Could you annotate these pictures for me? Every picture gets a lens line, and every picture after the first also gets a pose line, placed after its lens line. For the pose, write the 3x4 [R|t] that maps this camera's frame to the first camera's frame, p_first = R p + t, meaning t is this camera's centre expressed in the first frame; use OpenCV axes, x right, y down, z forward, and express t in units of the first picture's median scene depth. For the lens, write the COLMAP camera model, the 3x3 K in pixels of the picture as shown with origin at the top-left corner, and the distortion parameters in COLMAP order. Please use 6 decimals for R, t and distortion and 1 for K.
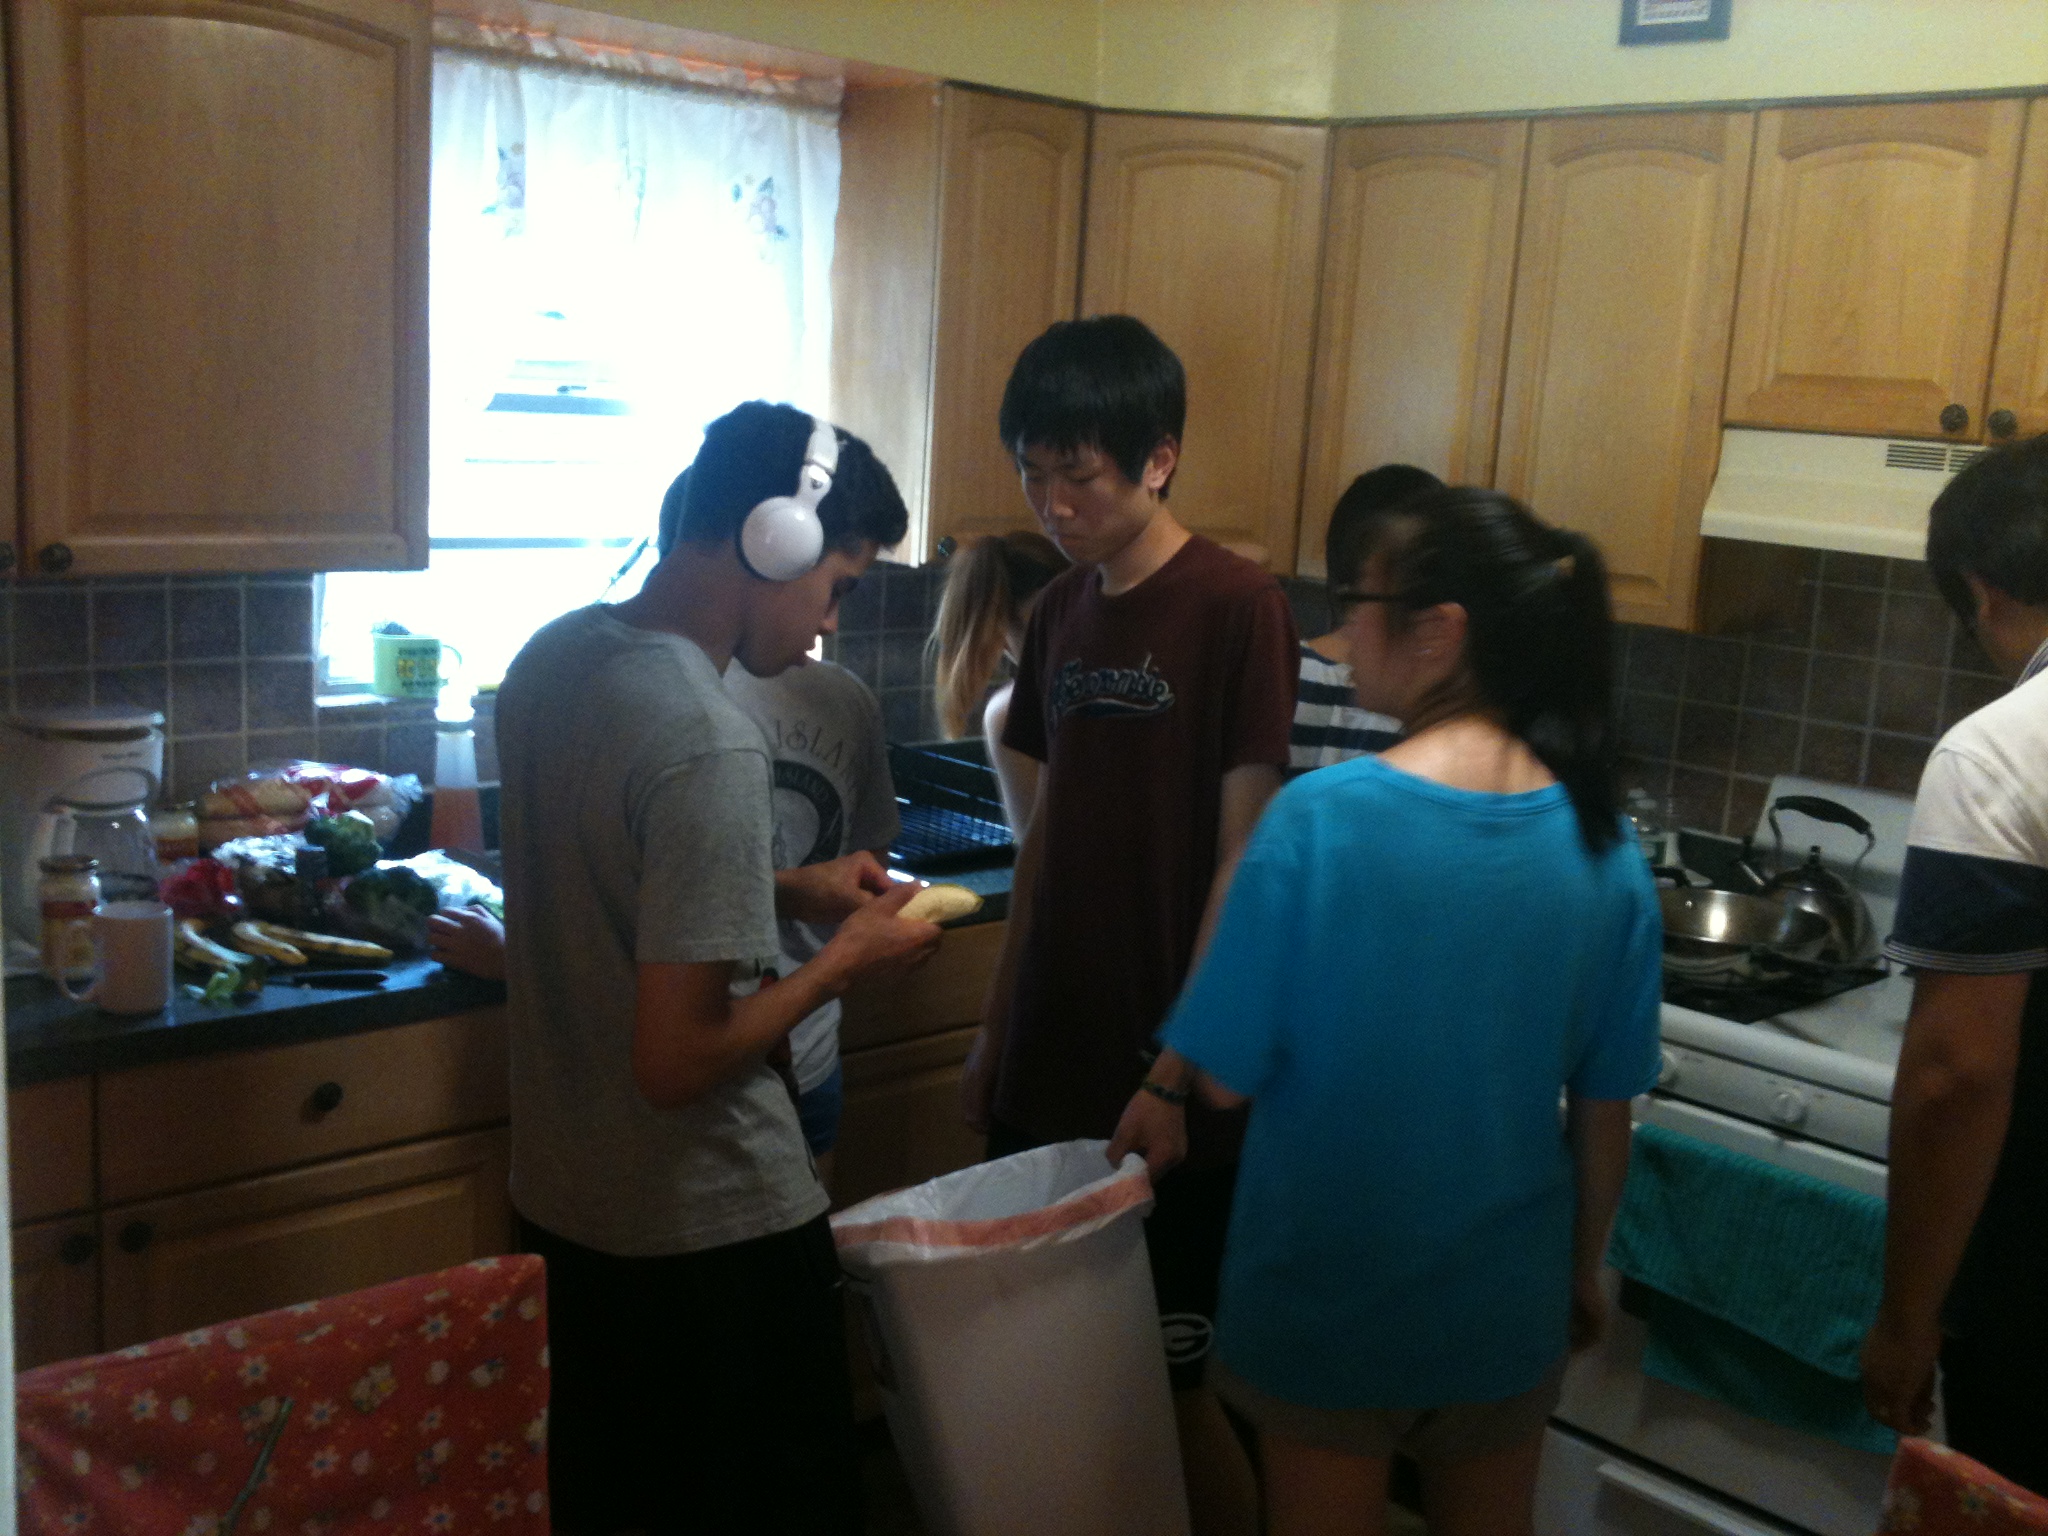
lens RADIAL K [[2204.0, 0, 1024.0], [0, 2204.0, 768.0], [0, 0, 1]] dist [0.088198, -0.000276]
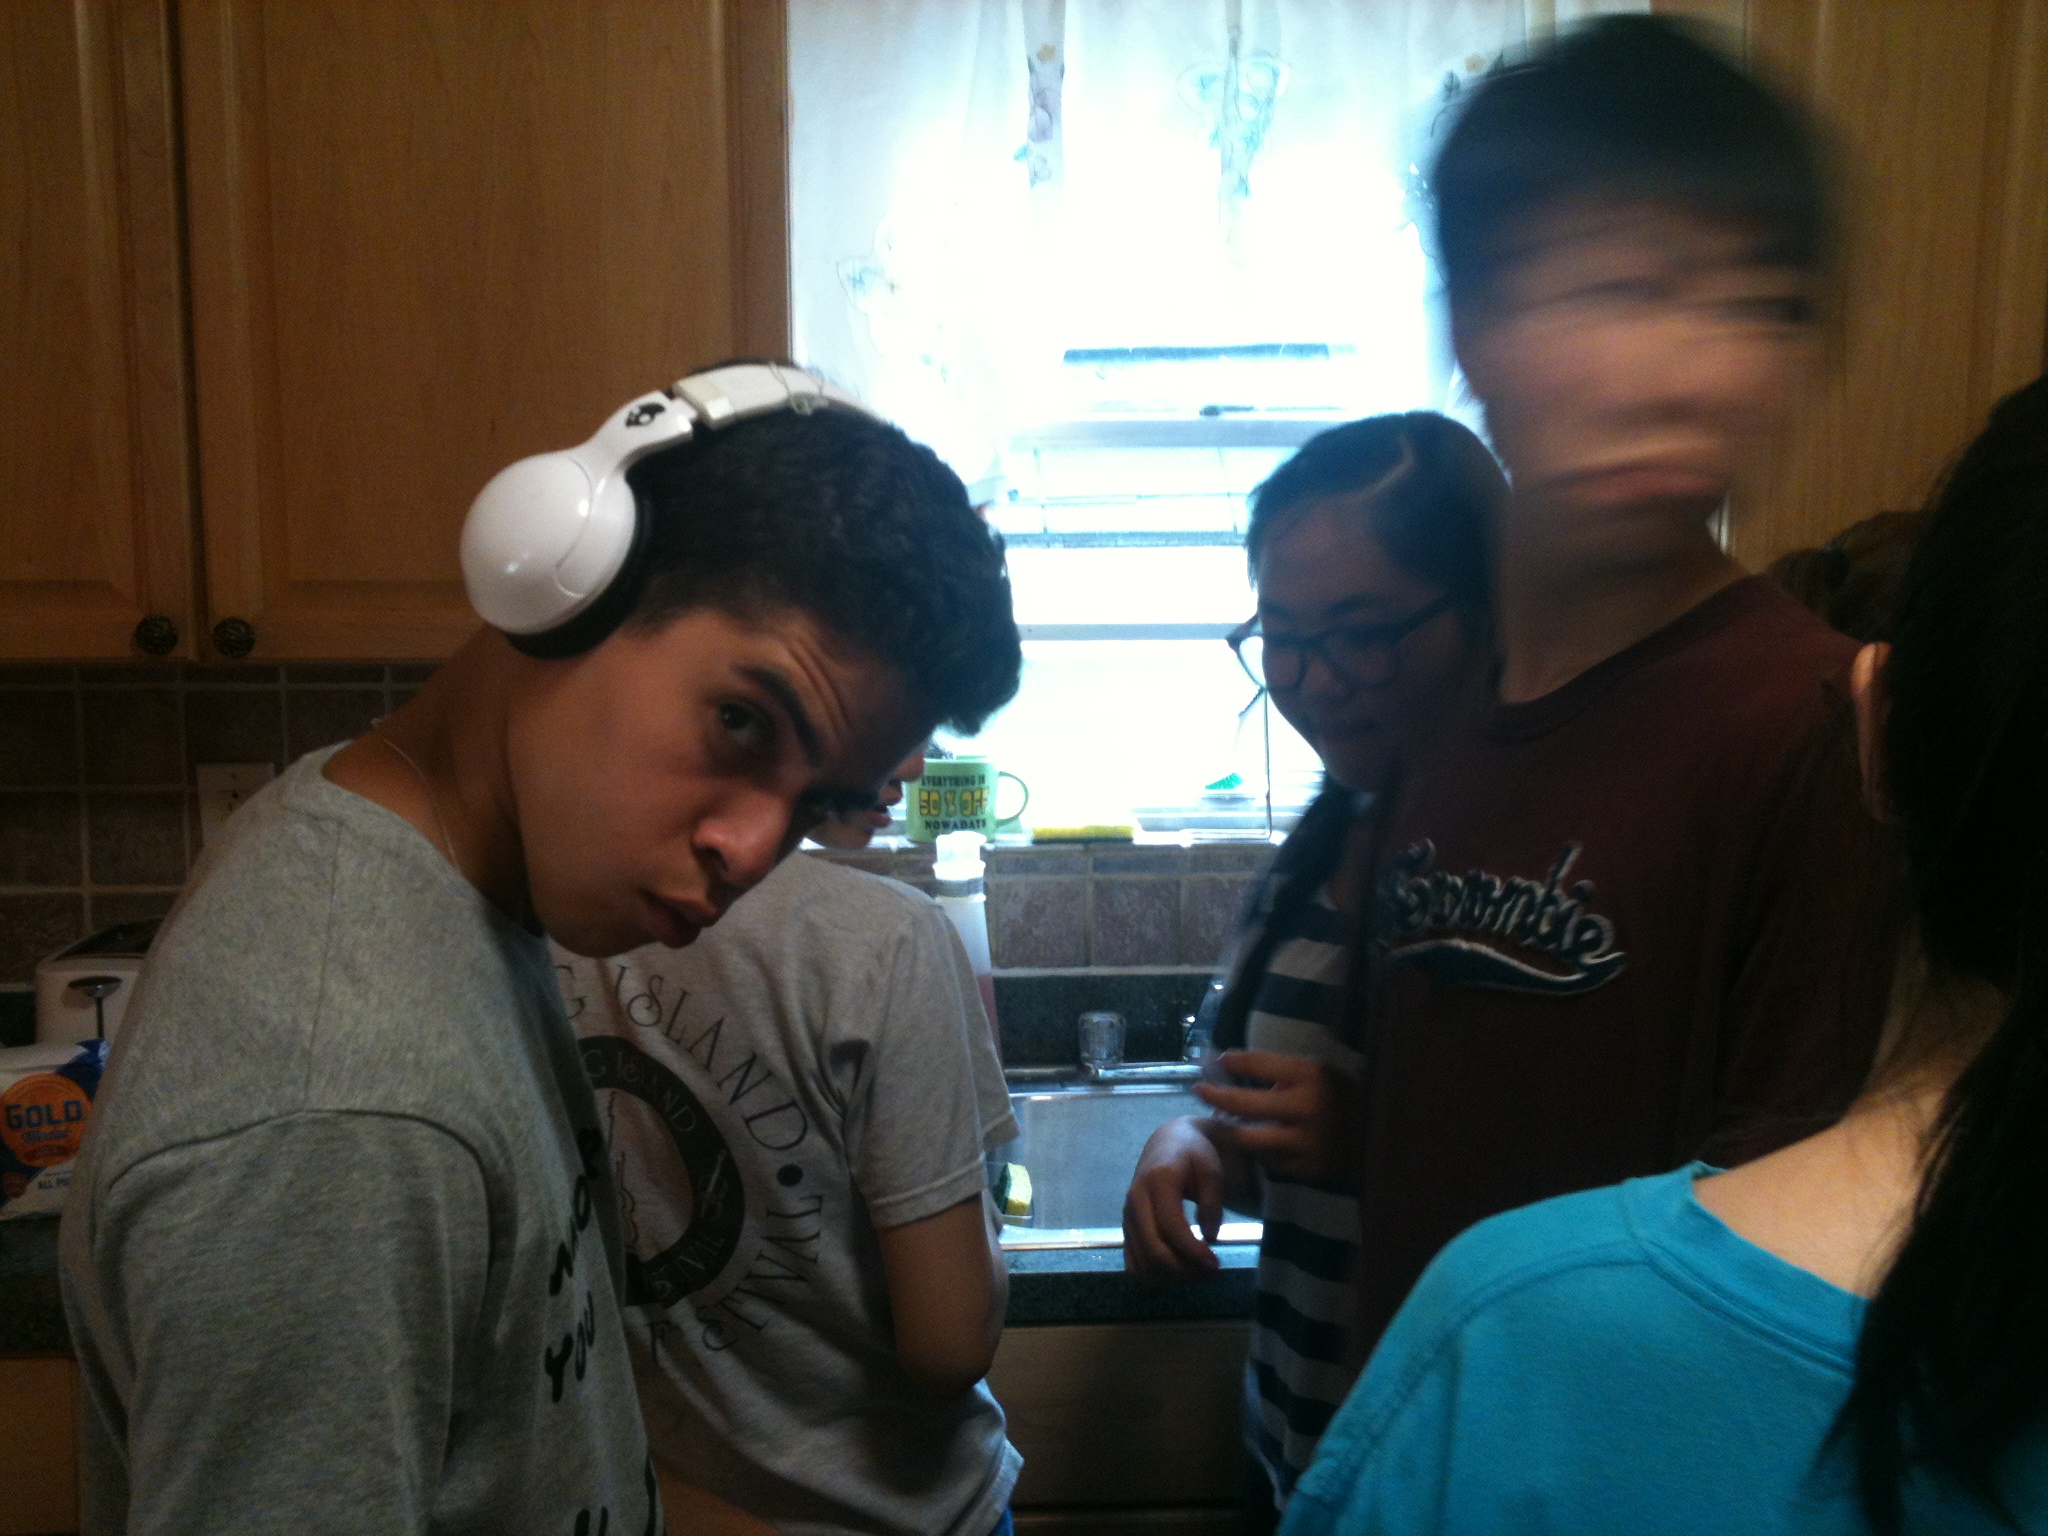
lens RADIAL K [[2204.0, 0, 1024.0], [0, 2204.0, 768.0], [0, 0, 1]] dist [0.088198, -0.000276]
pose [[0.776845, 0.034772, -0.628731, 0.223997], [-0.070550, 0.996994, -0.032032, -0.040533], [0.625727, 0.069241, 0.776963, 0.526696]]
